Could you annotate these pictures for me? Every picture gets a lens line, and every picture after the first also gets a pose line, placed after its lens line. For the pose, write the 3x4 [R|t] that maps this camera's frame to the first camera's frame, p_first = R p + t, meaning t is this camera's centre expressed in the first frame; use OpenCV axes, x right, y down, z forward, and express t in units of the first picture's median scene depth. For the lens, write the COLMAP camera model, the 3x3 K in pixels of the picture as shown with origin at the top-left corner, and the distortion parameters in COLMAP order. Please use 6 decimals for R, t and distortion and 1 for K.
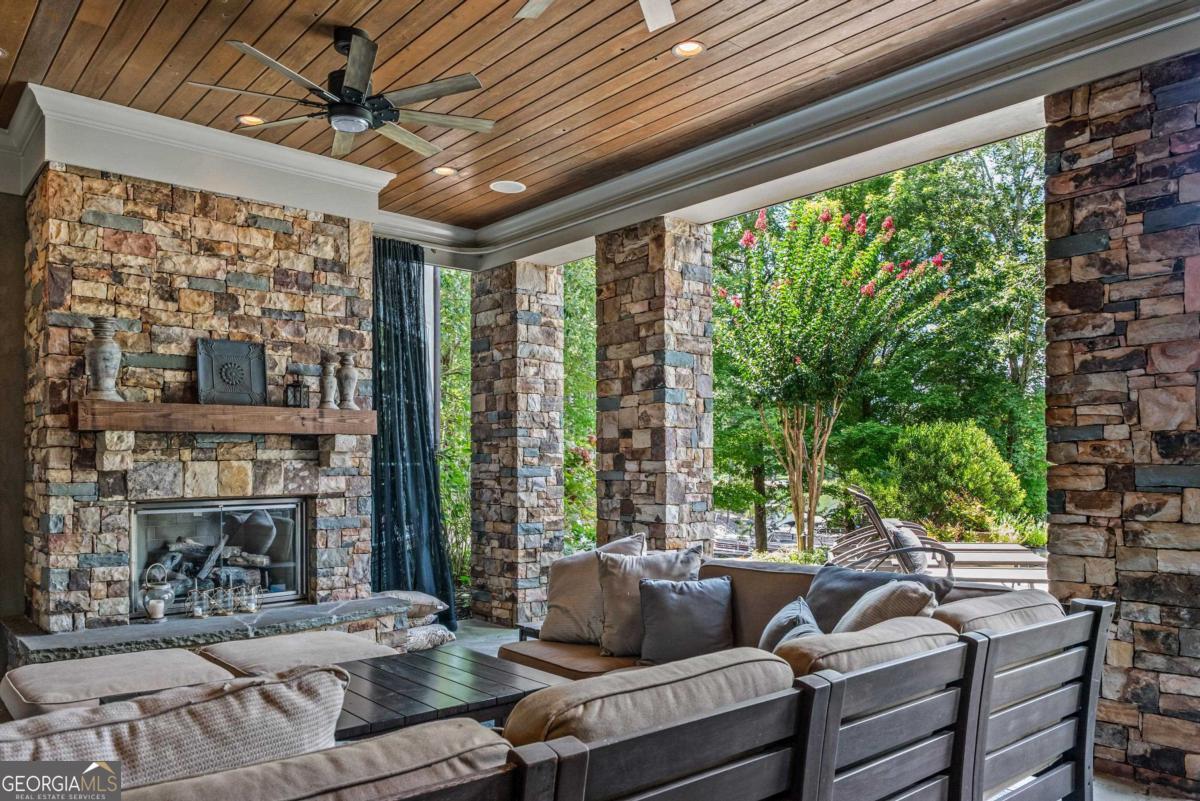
lens RADIAL K [[842.3, 0, 610.8], [0, 842.3, 482.0], [0, 0, 1]] dist [0.002688, 0.000150]
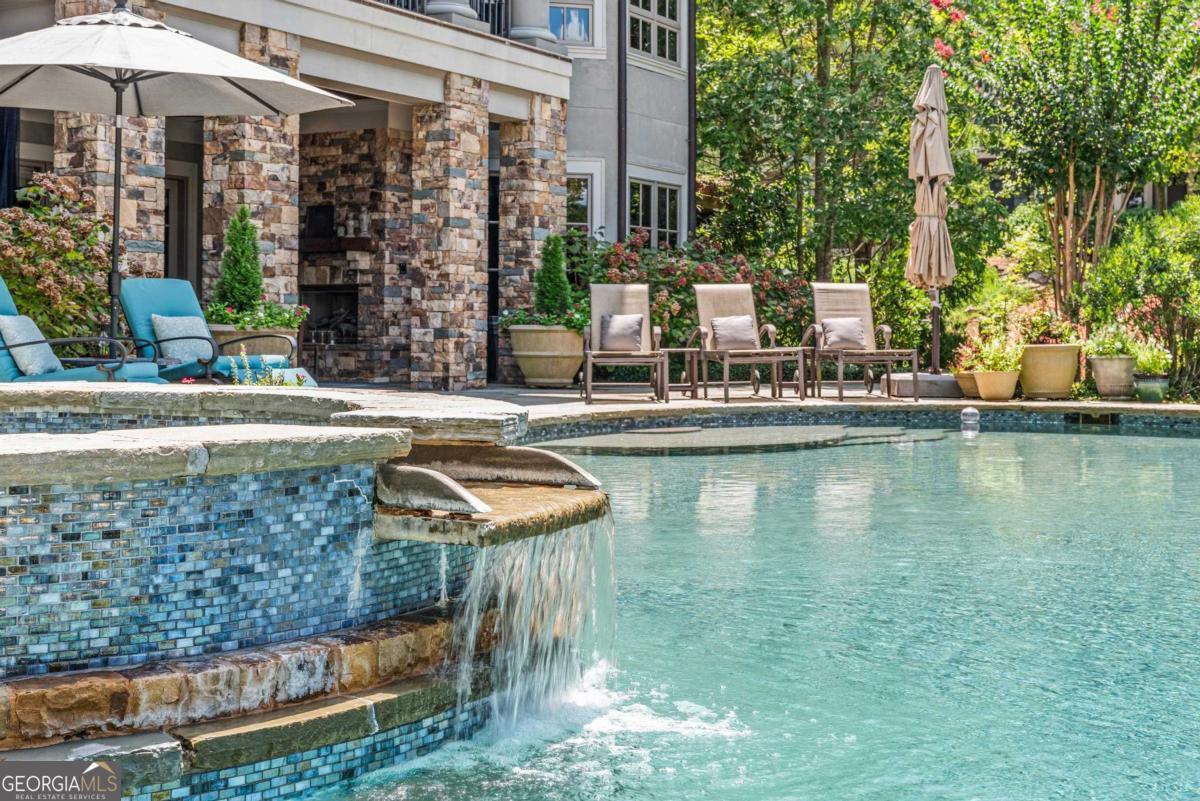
lens RADIAL K [[1553.1, 0, 600.1], [0, 1553.1, 396.9], [0, 0, 1]] dist [-0.012699, 0.000000]
pose [[0.359725, 0.049794, -0.931729, 2.832623], [-0.022736, 0.998746, 0.044598, 0.091420], [0.932781, 0.005141, 0.360406, 0.261989]]
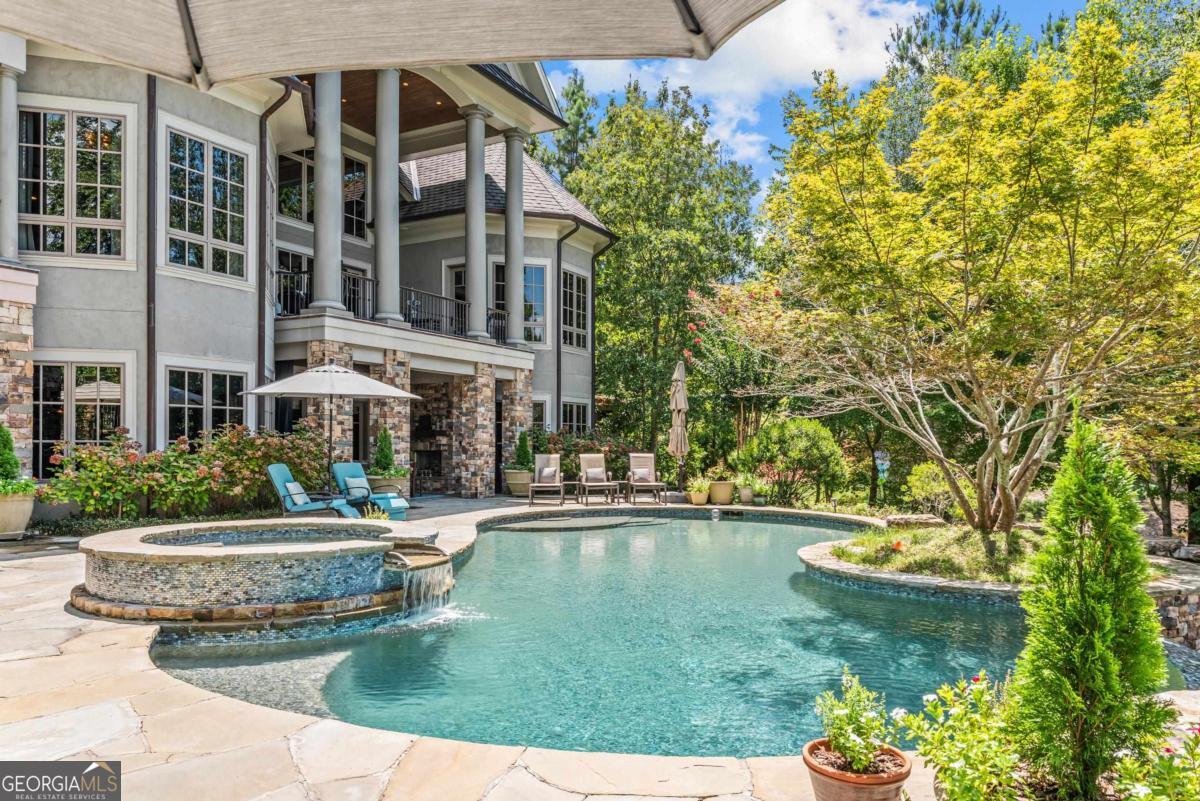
lens RADIAL K [[842.3, 0, 603.5], [0, 842.3, 488.4], [0, 0, 1]] dist [0.002688, 0.000150]
pose [[0.356724, 0.058345, -0.932386, 3.584017], [-0.021602, 0.998296, 0.054205, -0.030120], [0.933960, 0.000805, 0.357376, 0.245511]]
